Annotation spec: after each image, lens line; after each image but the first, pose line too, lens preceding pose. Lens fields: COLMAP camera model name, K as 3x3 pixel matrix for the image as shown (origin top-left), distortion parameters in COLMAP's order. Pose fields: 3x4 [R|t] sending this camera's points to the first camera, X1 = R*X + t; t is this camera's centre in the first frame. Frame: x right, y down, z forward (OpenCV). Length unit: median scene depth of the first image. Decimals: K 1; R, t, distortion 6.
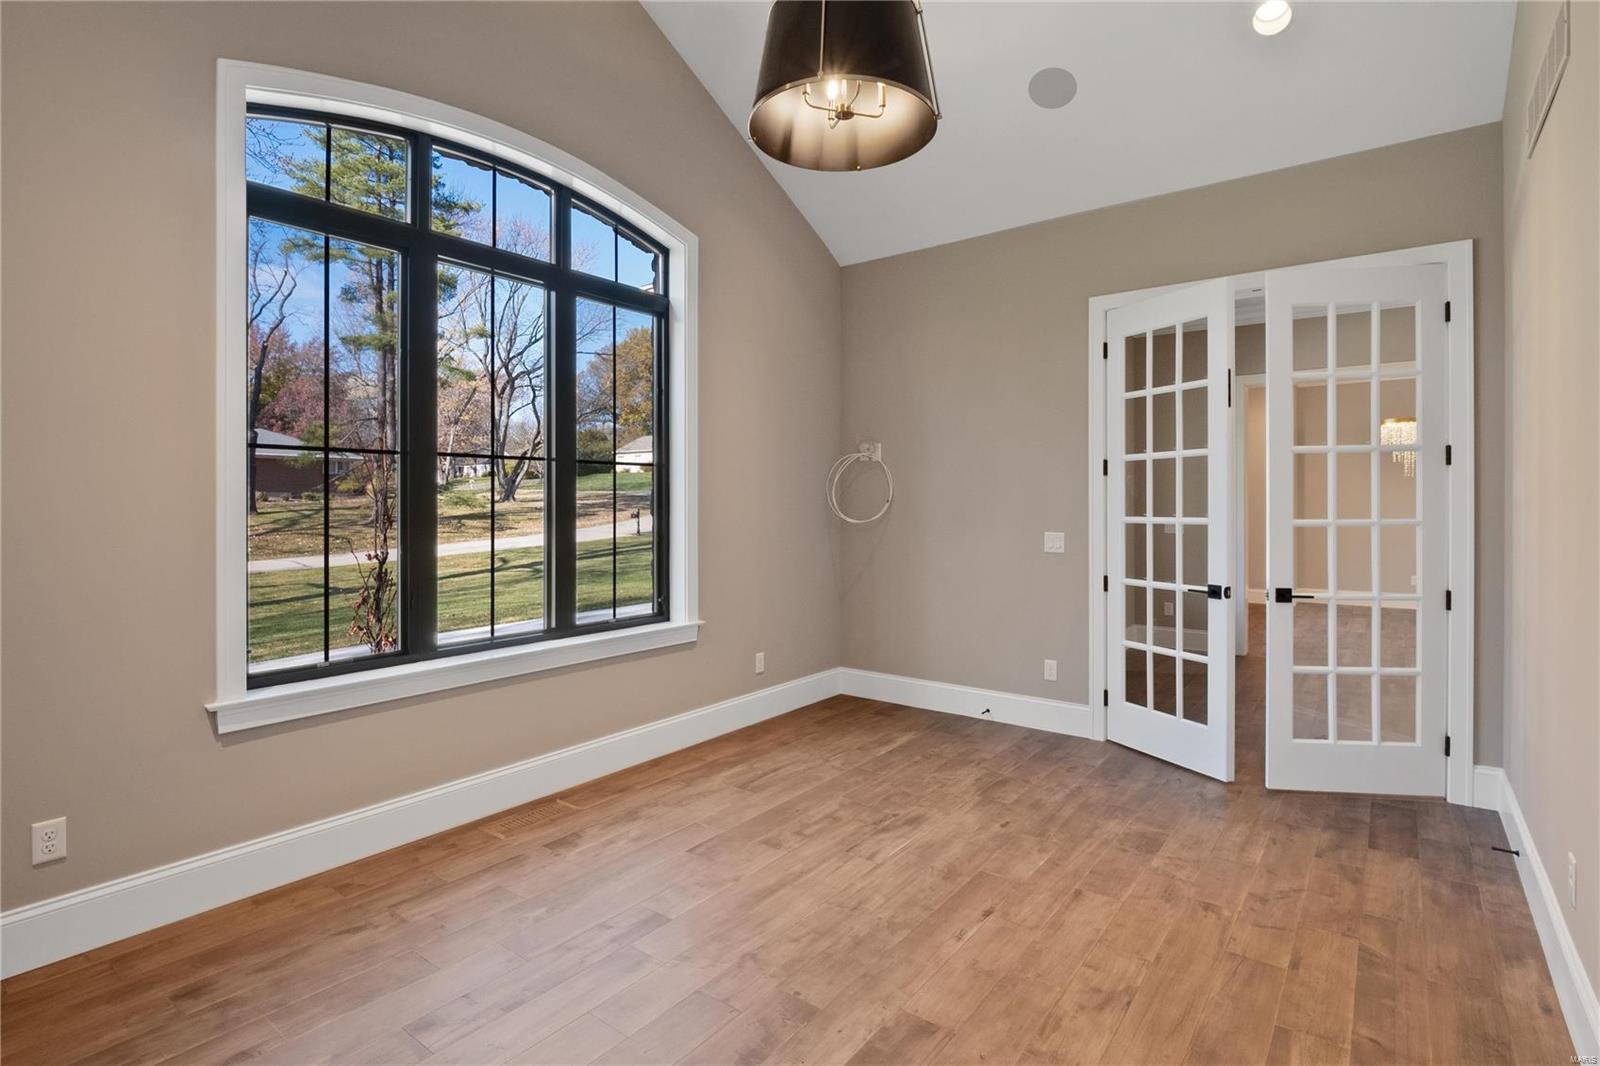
lens RADIAL K [[794.4, 0, 798.7], [0, 794.4, 508.2], [0, 0, 1]] dist [-0.003574, -0.001315]
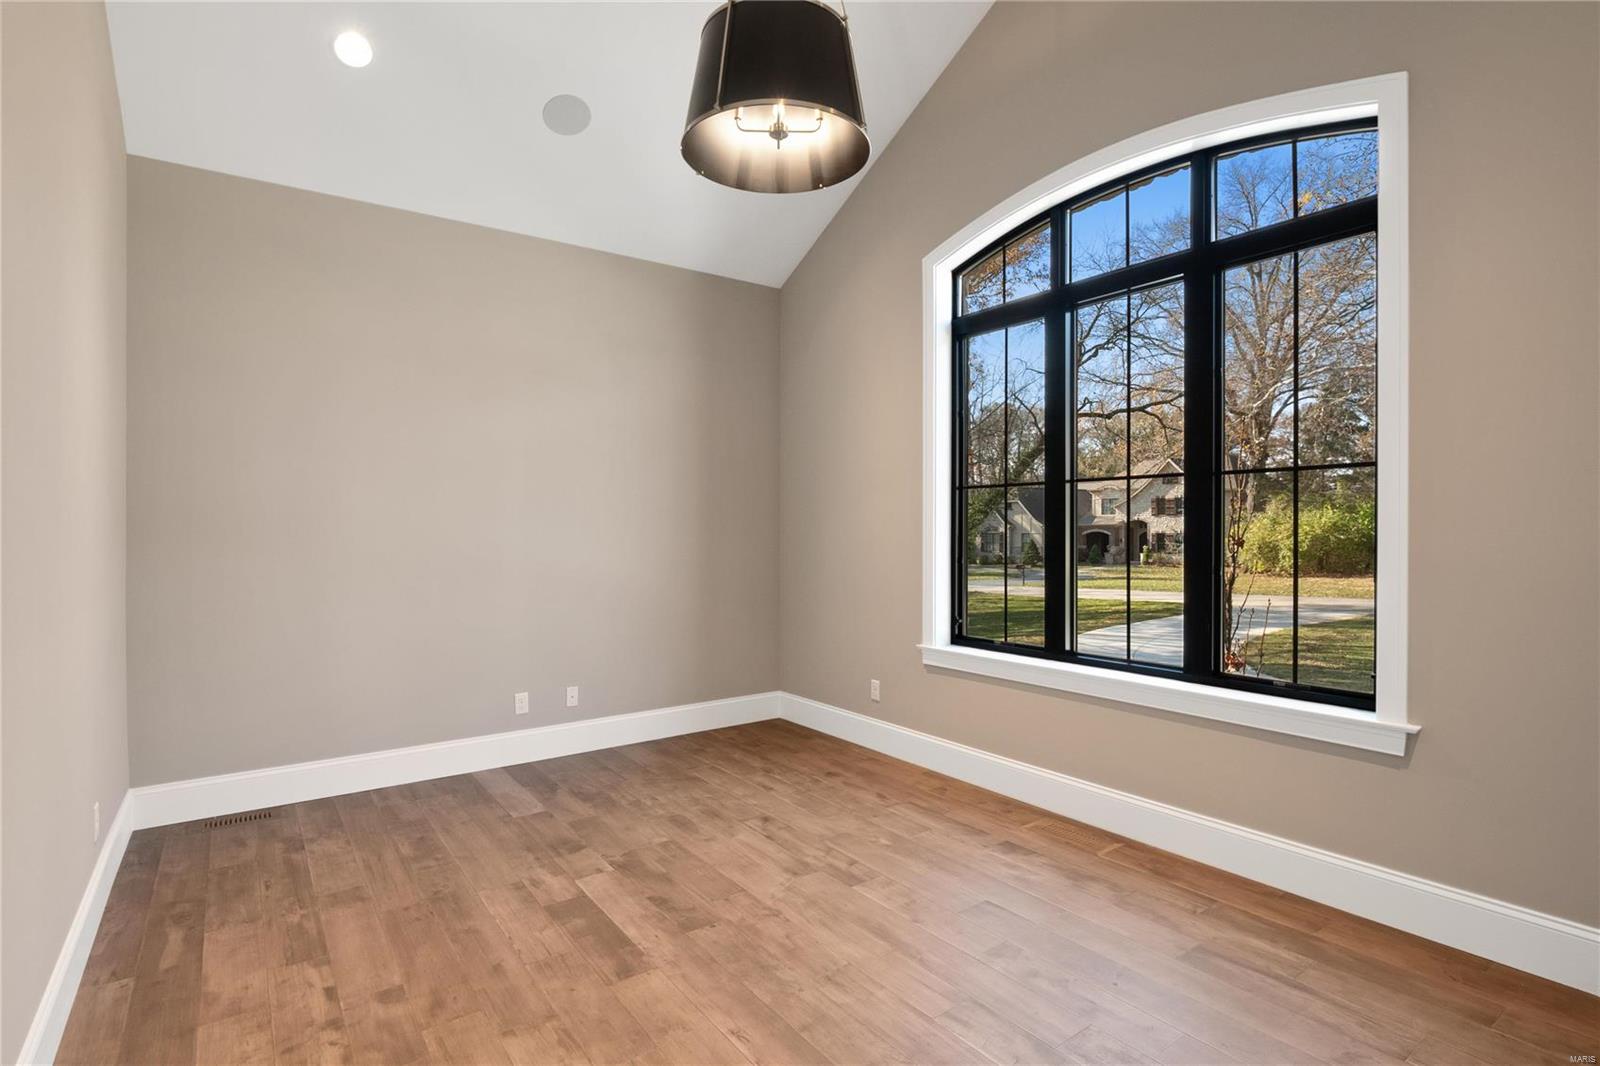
lens RADIAL K [[794.4, 0, 798.7], [0, 794.4, 508.2], [0, 0, 1]] dist [-0.003574, -0.001315]
pose [[-0.300672, -0.021635, -0.953482, 0.794594], [-0.000217, 0.999744, -0.022616, -0.003420], [0.953727, -0.006594, -0.300600, 1.045438]]
